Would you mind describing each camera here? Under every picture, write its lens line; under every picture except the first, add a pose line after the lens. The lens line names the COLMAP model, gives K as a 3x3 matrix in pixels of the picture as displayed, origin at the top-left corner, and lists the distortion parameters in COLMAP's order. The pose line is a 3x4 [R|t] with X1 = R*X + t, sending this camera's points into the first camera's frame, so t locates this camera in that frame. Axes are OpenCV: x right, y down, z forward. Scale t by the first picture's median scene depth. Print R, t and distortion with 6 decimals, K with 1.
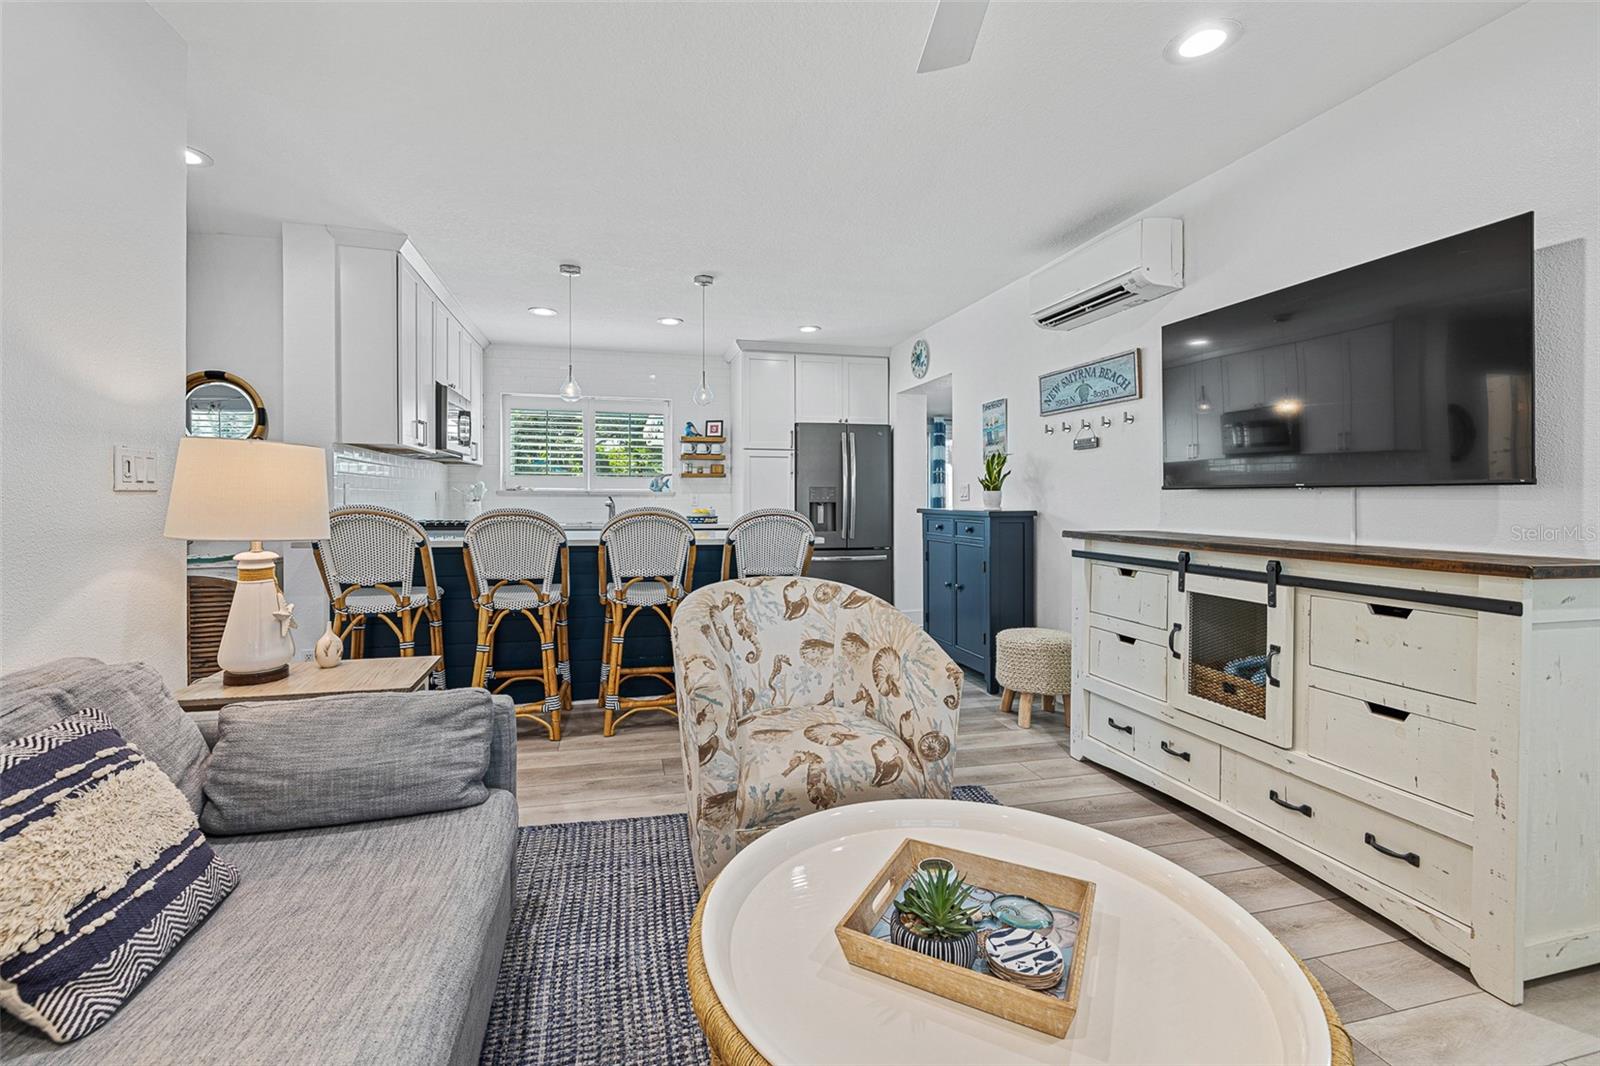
lens RADIAL K [[683.4, 0, 798.1], [0, 683.4, 491.3], [0, 0, 1]] dist [0.007315, 0.000117]
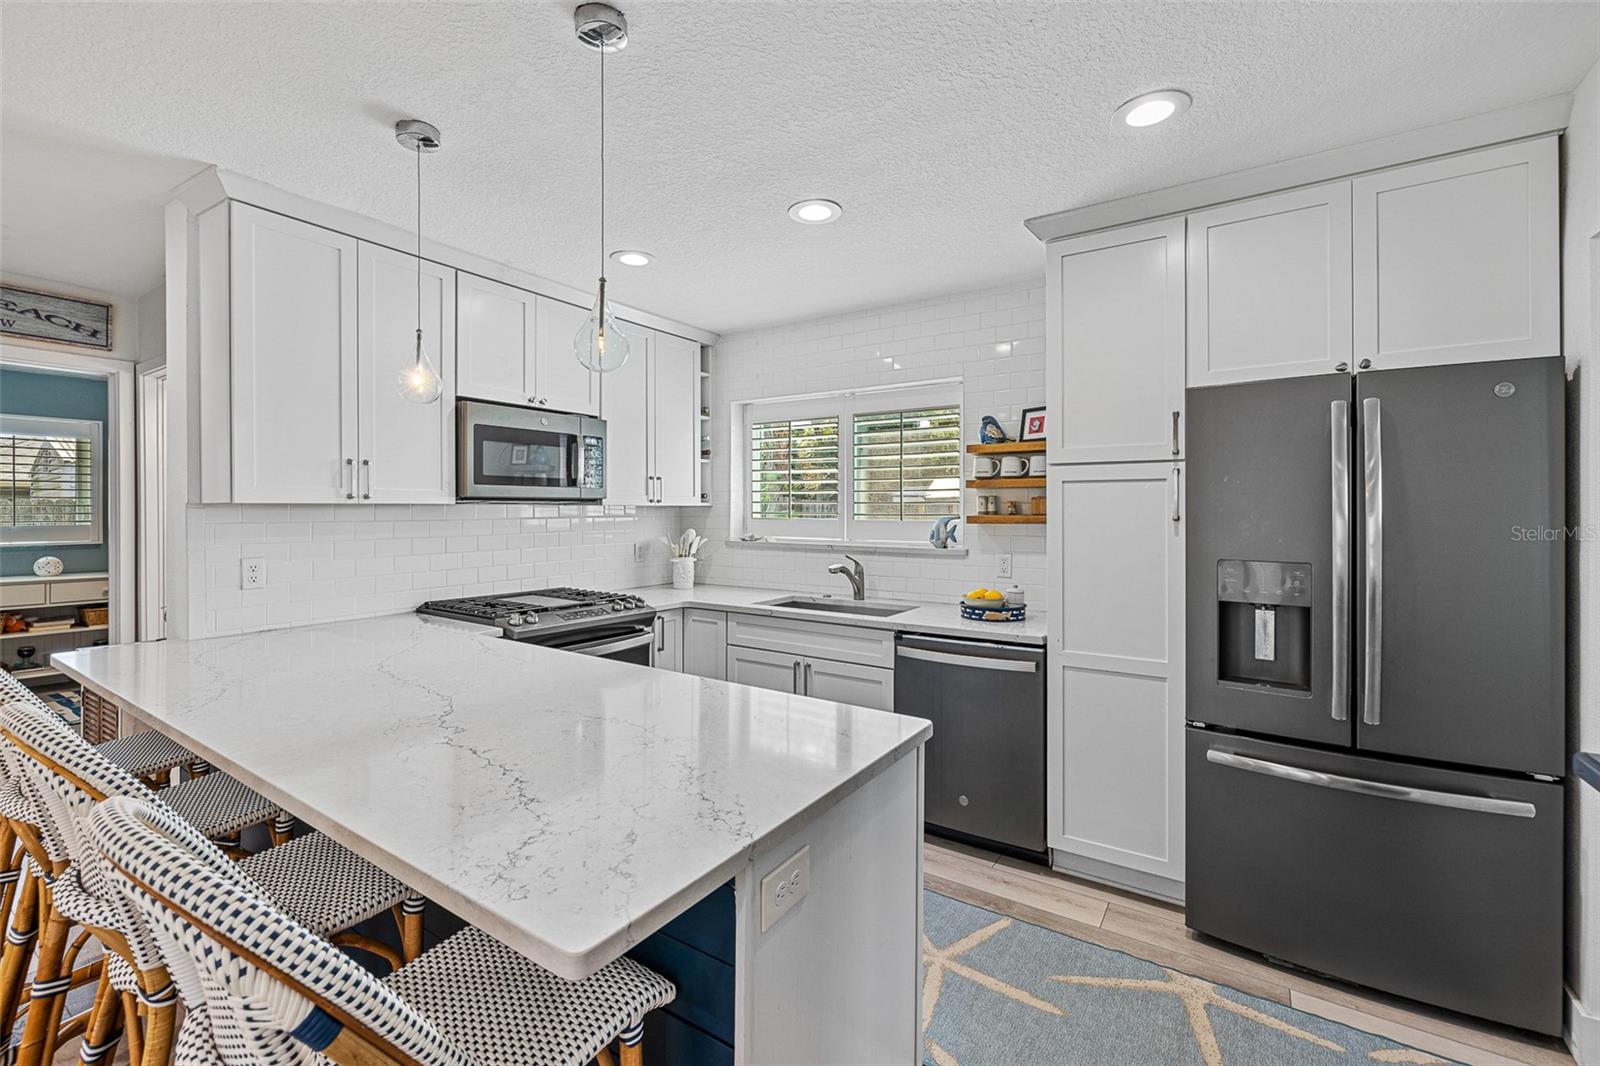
lens RADIAL K [[683.4, 0, 804.4], [0, 683.4, 508.3], [0, 0, 1]] dist [0.007315, 0.000117]
pose [[0.664512, -0.002576, -0.747273, 0.185144], [0.008067, 0.999961, 0.003726, -0.047049], [0.747234, -0.008505, 0.664507, 0.752923]]
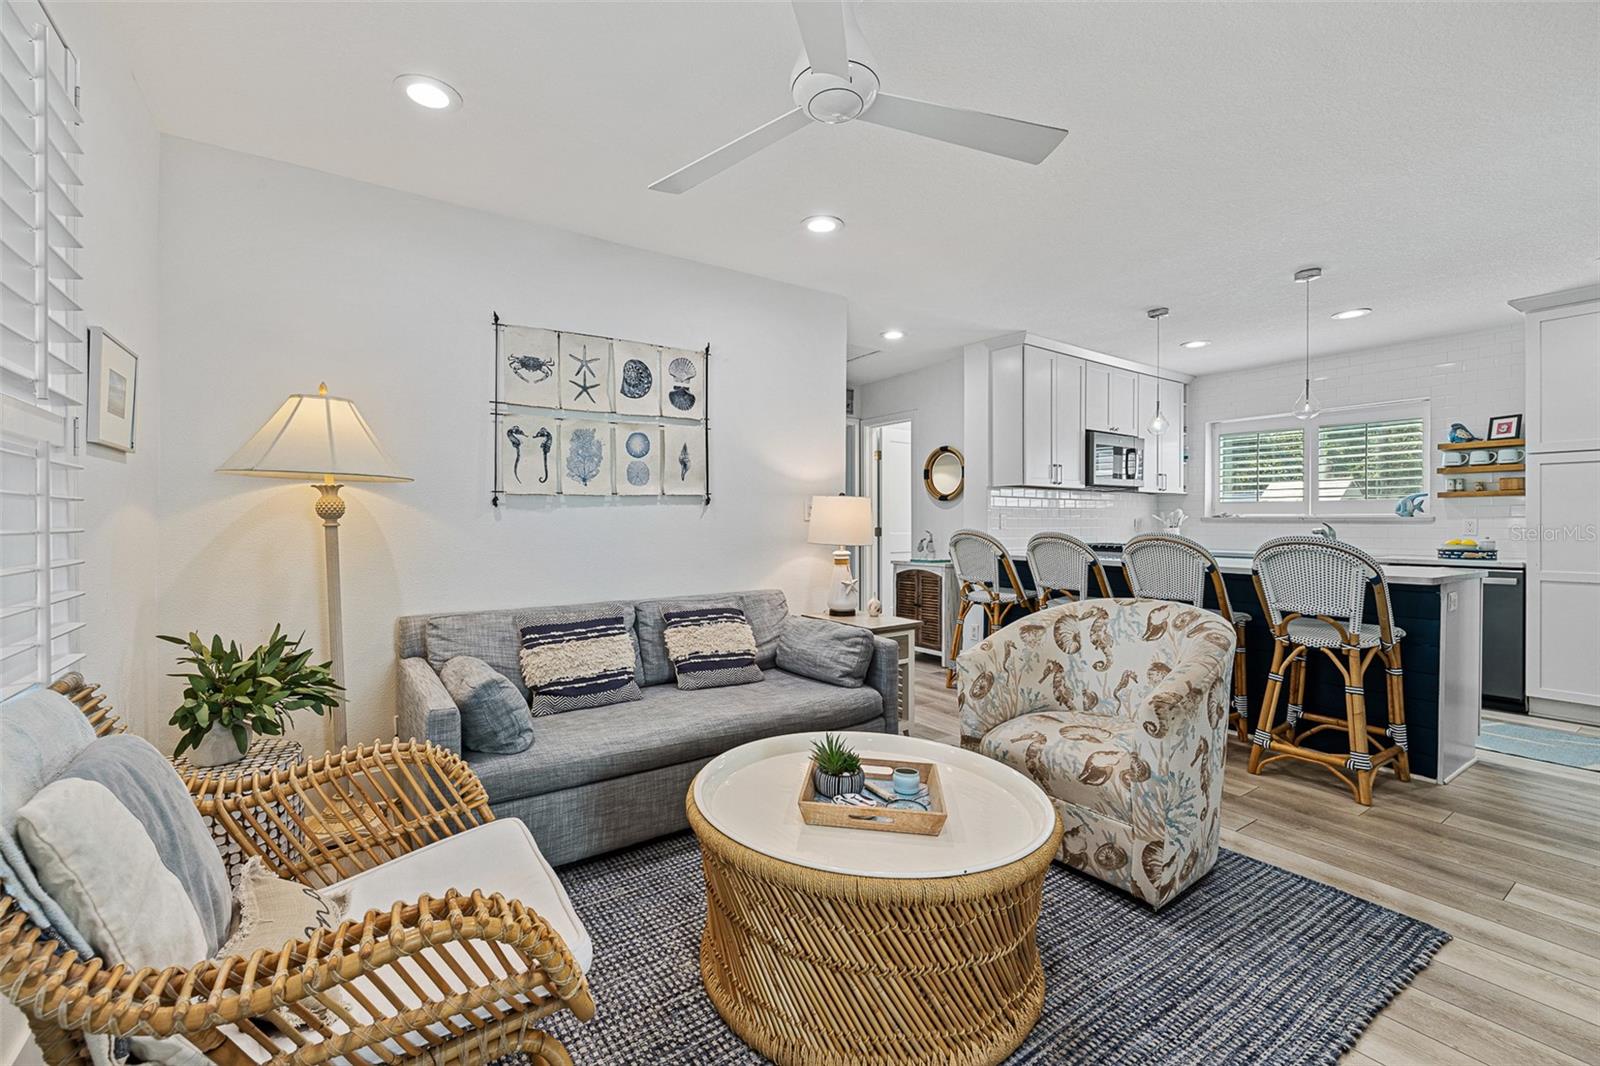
lens RADIAL K [[683.4, 0, 798.5], [0, 683.4, 524.9], [0, 0, 1]] dist [0.007315, 0.000117]
pose [[0.347228, 0.001032, -0.937780, 0.410007], [0.008320, 0.999957, 0.004181, 0.001543], [0.937744, -0.009254, 0.347204, 0.075684]]
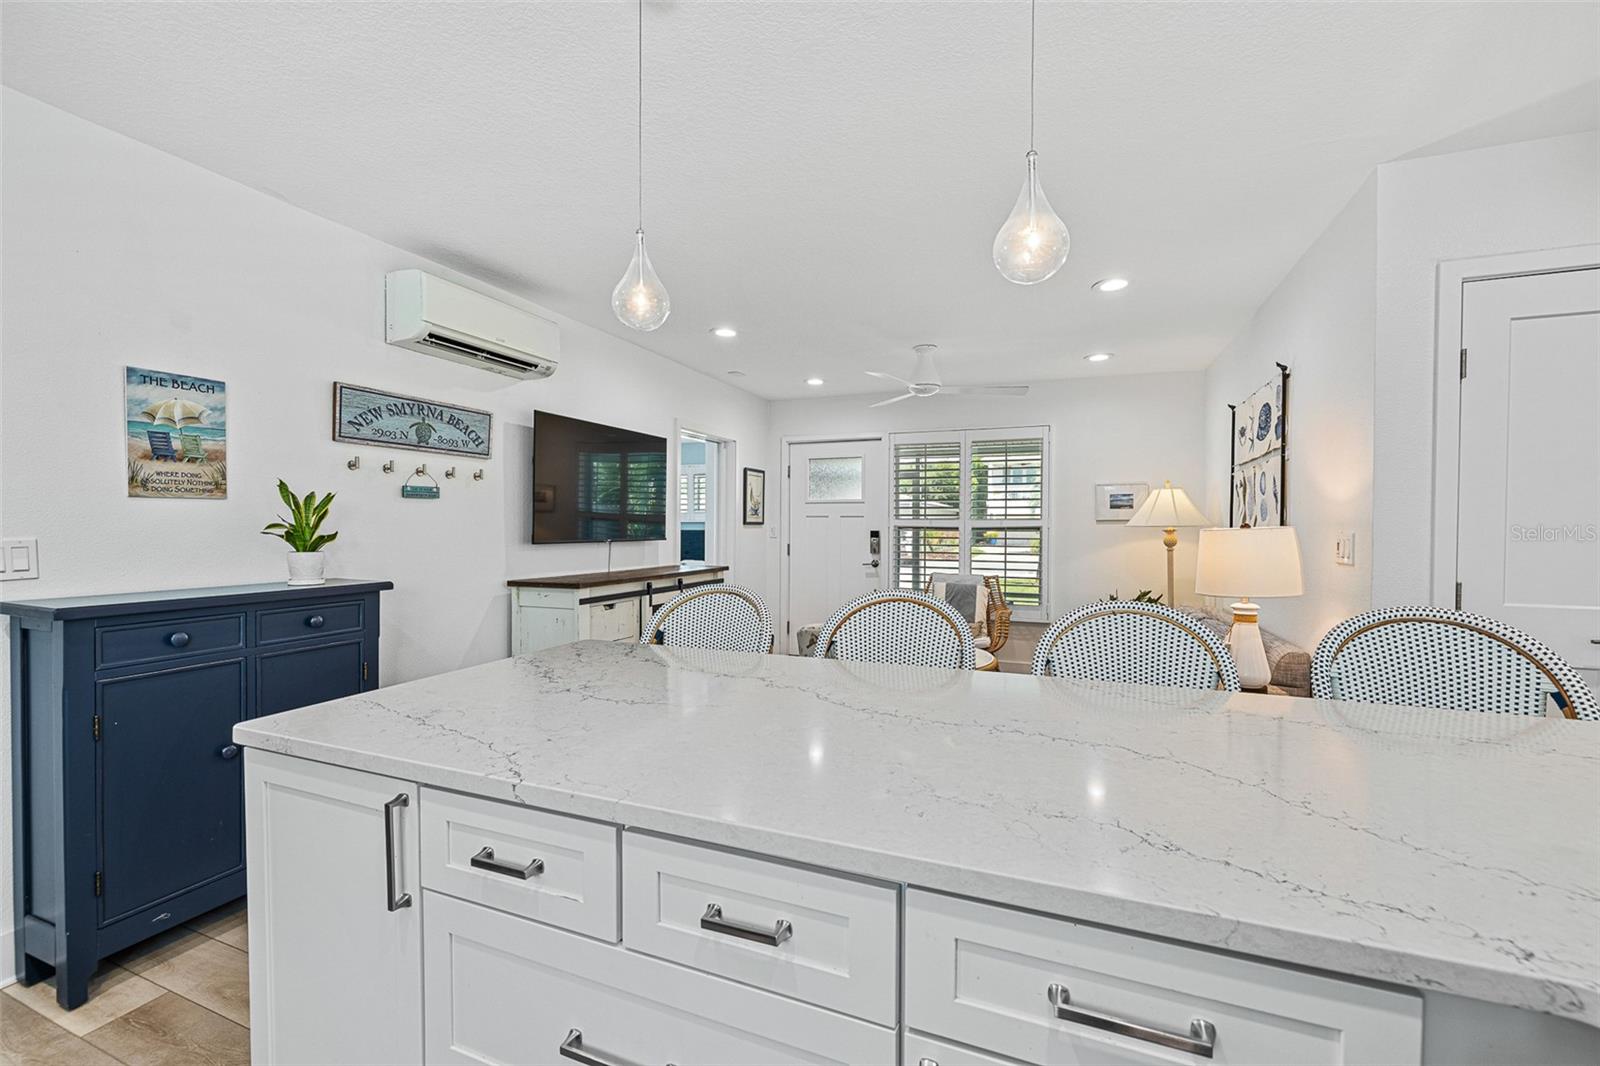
lens RADIAL K [[683.4, 0, 799.0], [0, 683.4, 531.6], [0, 0, 1]] dist [0.007315, 0.000117]
pose [[-0.797509, -0.010880, 0.603209, -0.383949], [-0.011766, 0.999928, 0.002479, -0.022649], [-0.603193, -0.005121, -0.797579, 1.126564]]
